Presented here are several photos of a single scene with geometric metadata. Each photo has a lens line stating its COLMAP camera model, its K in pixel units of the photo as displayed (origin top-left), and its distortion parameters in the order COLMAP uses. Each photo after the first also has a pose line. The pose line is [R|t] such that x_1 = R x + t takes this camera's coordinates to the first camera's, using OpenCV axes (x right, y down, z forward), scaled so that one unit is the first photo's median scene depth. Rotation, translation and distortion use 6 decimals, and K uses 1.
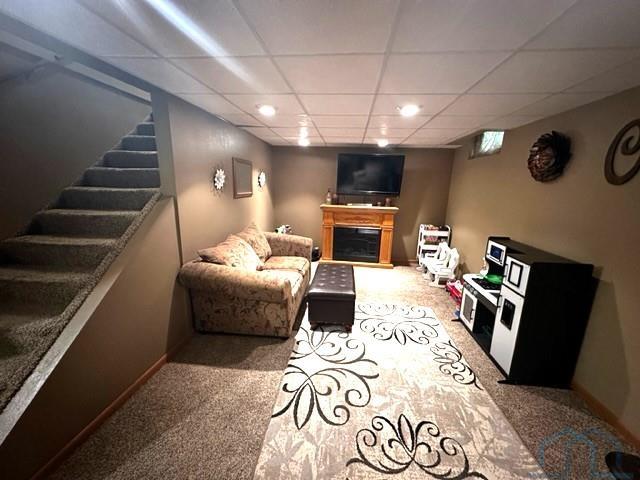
lens RADIAL K [[255.4, 0, 320.0], [0, 255.4, 240.0], [0, 0, 1]] dist [-0.001007, 0.000116]
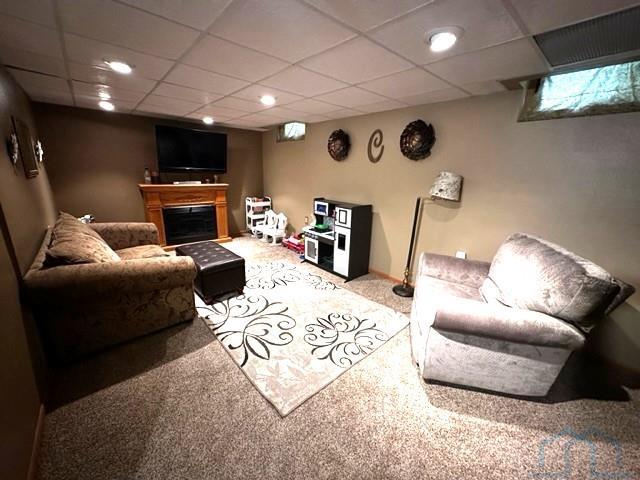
lens RADIAL K [[255.4, 0, 320.0], [0, 255.4, 240.0], [0, 0, 1]] dist [-0.001007, 0.000116]
pose [[0.672044, -0.202788, 0.712204, -0.402434], [0.147350, 0.979161, 0.139758, 0.019790], [-0.725703, 0.011020, 0.687920, -0.027475]]
